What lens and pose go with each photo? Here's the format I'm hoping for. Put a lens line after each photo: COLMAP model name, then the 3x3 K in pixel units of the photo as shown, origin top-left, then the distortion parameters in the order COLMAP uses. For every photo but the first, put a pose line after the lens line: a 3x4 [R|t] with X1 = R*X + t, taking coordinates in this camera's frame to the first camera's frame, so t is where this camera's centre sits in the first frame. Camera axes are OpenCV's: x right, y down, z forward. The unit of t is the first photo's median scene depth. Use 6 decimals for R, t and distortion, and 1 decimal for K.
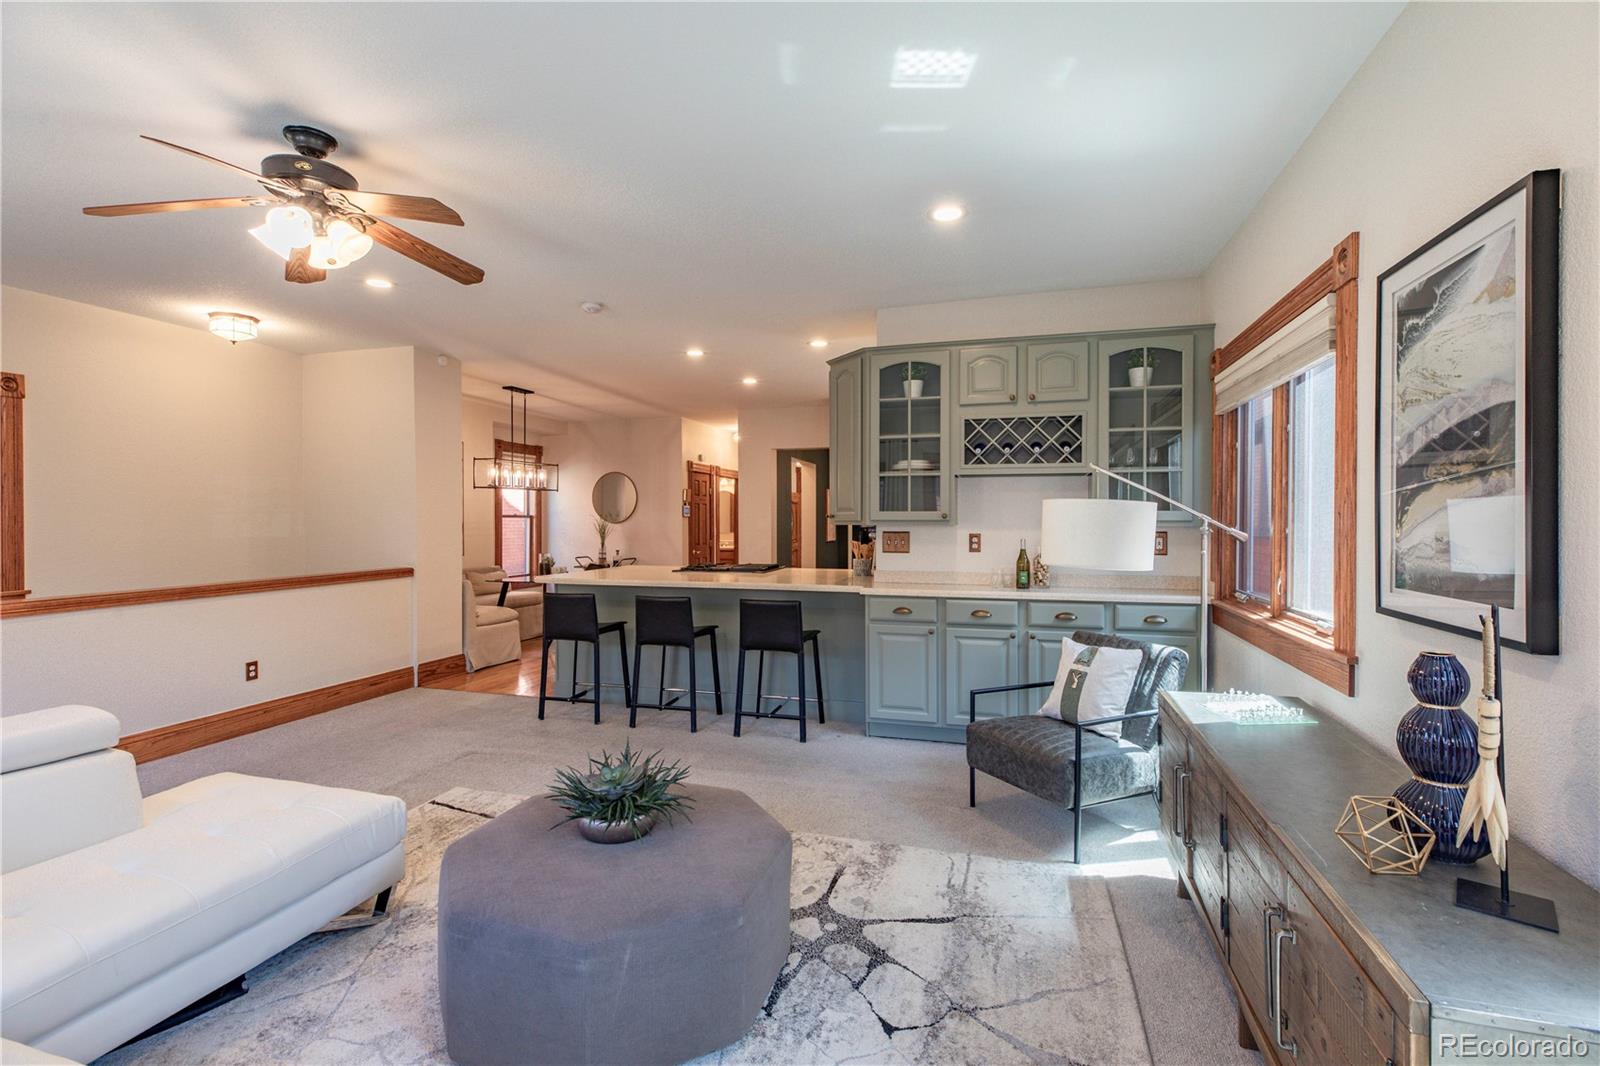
lens RADIAL K [[721.4, 0, 790.9], [0, 721.4, 528.2], [0, 0, 1]] dist [0.006401, 0.000160]
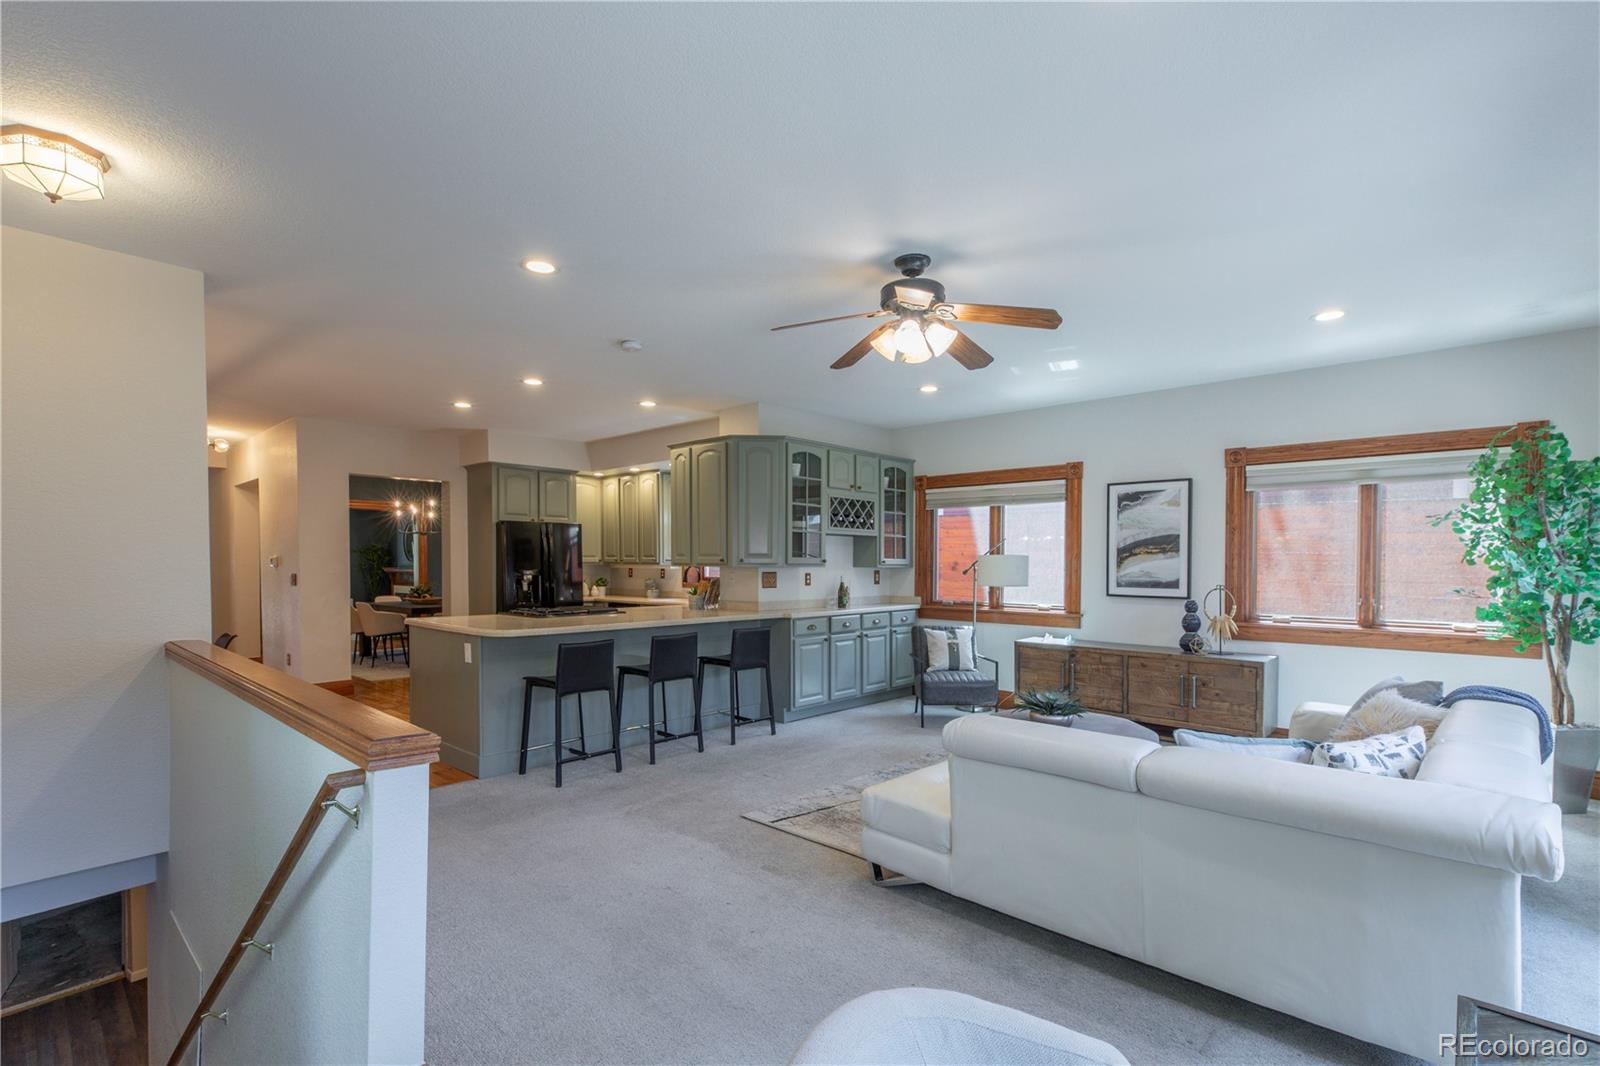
lens RADIAL K [[750.3, 0, 816.5], [0, 750.3, 576.4], [0, 0, 1]] dist [-0.001238, -0.000500]
pose [[0.423223, -0.010122, 0.905969, -1.186865], [0.005282, 0.999948, 0.008704, 0.001158], [-0.906010, 0.001102, 0.423254, 0.366499]]
